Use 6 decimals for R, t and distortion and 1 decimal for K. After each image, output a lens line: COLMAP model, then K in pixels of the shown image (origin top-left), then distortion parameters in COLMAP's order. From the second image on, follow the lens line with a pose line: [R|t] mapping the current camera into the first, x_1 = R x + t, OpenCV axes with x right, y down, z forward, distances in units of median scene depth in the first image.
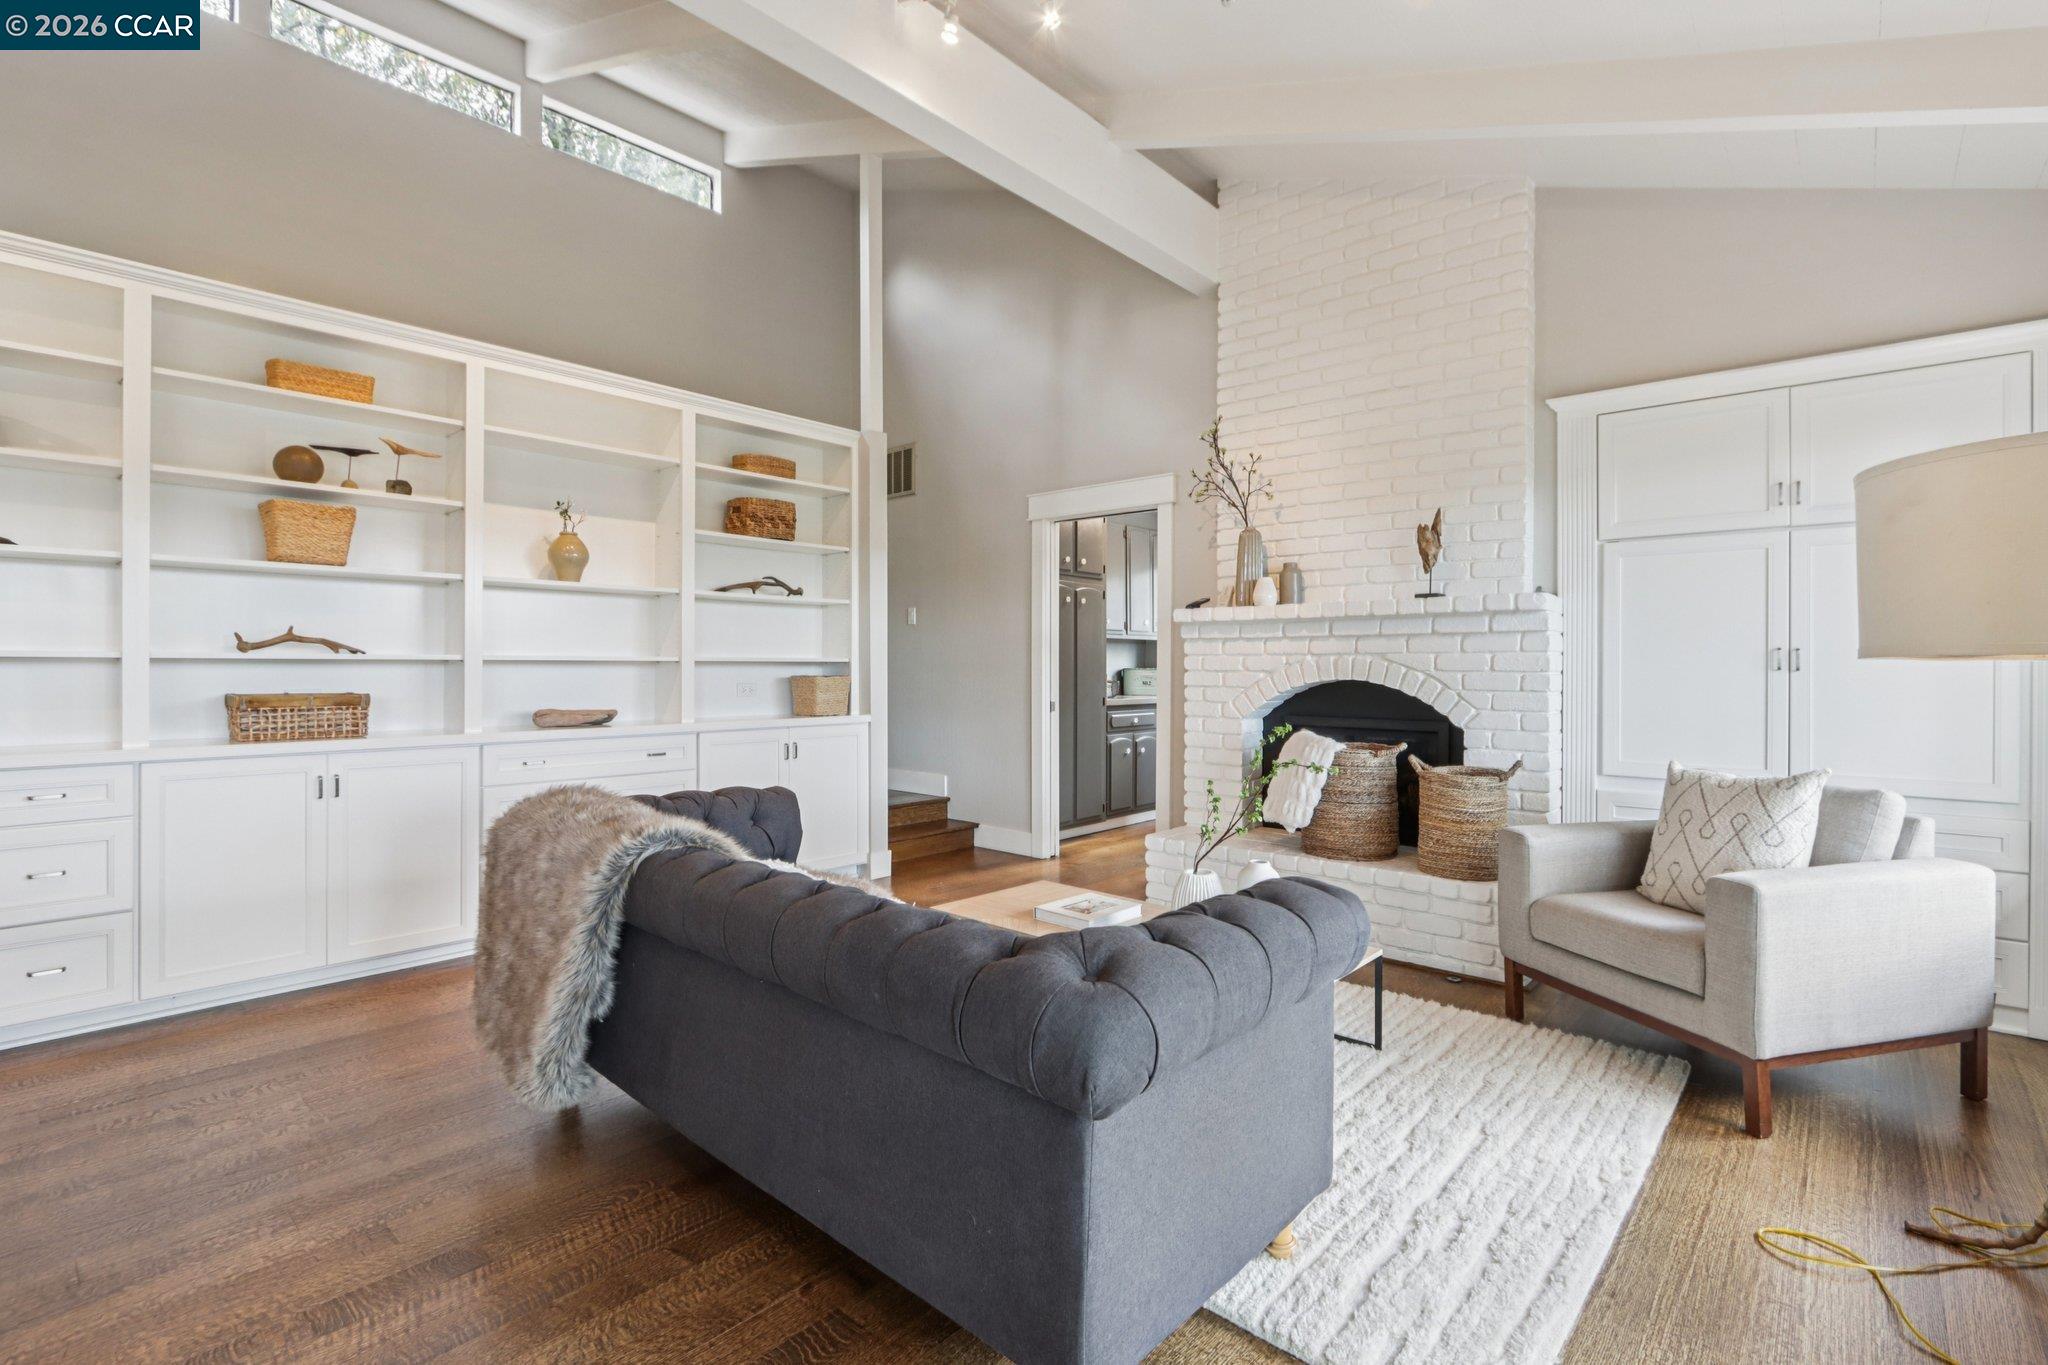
lens RADIAL K [[932.2, 0, 1051.6], [0, 932.2, 669.2], [0, 0, 1]] dist [-0.018537, -0.000050]
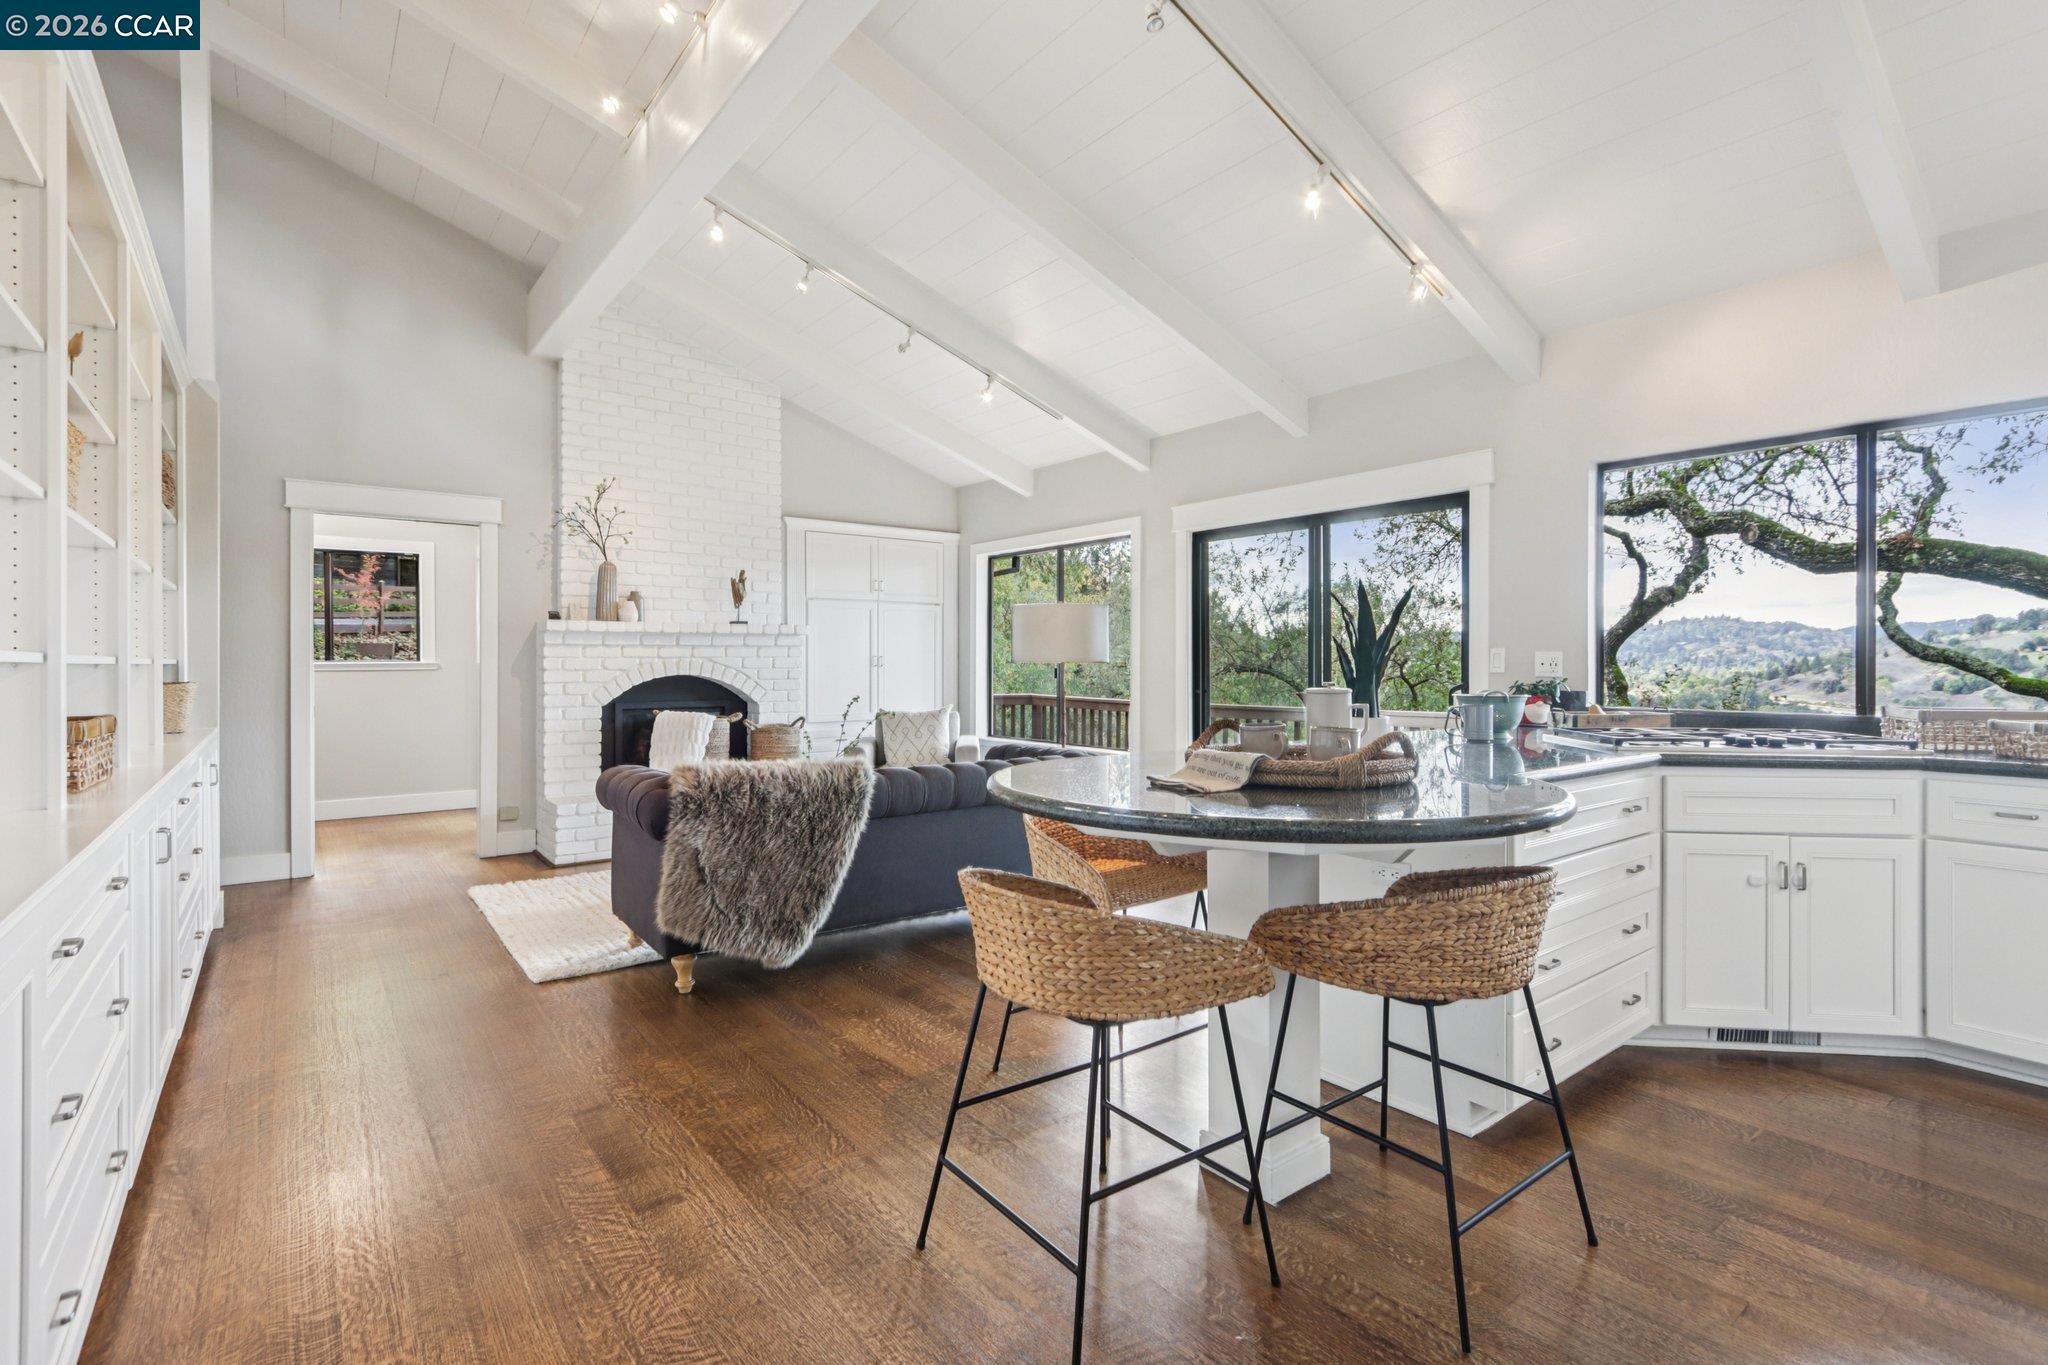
lens RADIAL K [[933.1, 0, 1033.7], [0, 933.1, 663.9], [0, 0, 1]] dist [-0.011945, 0.000224]
pose [[0.196141, -0.004932, 0.980563, -0.969439], [0.006038, 0.999974, 0.003821, -0.007853], [-0.980557, 0.005171, 0.196166, 0.148205]]
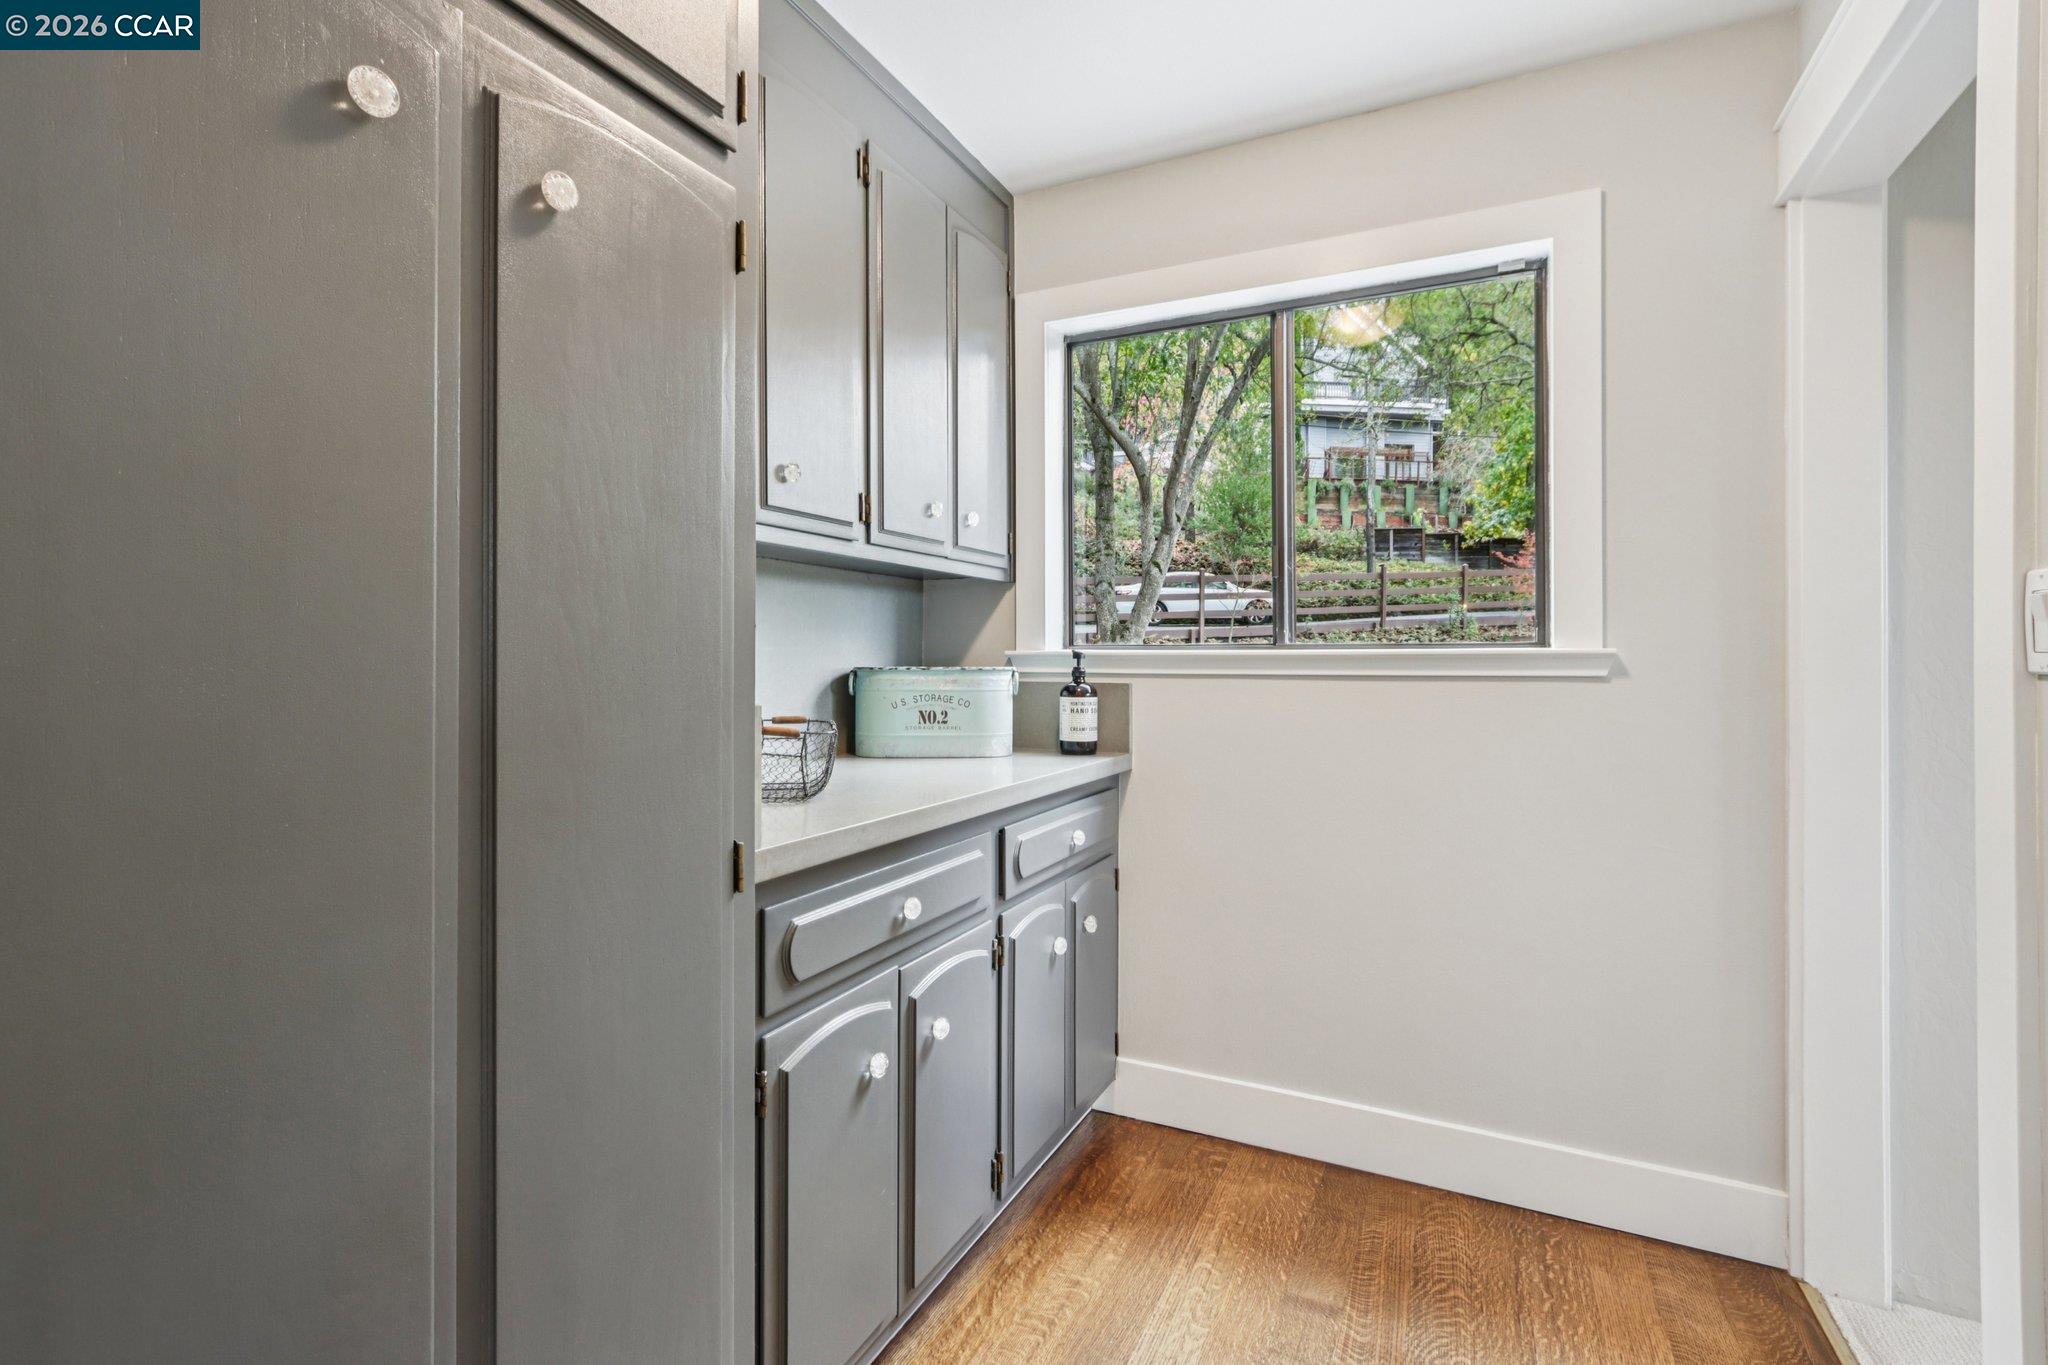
lens RADIAL K [[933.1, 0, 1033.7], [0, 933.1, 663.9], [0, 0, 1]] dist [-0.011945, 0.000224]
pose [[0.965304, -0.000379, 0.261129, 0.091823], [-0.000001, 0.999999, 0.001455, -0.004438], [-0.261129, -0.001404, 0.965303, 1.179316]]
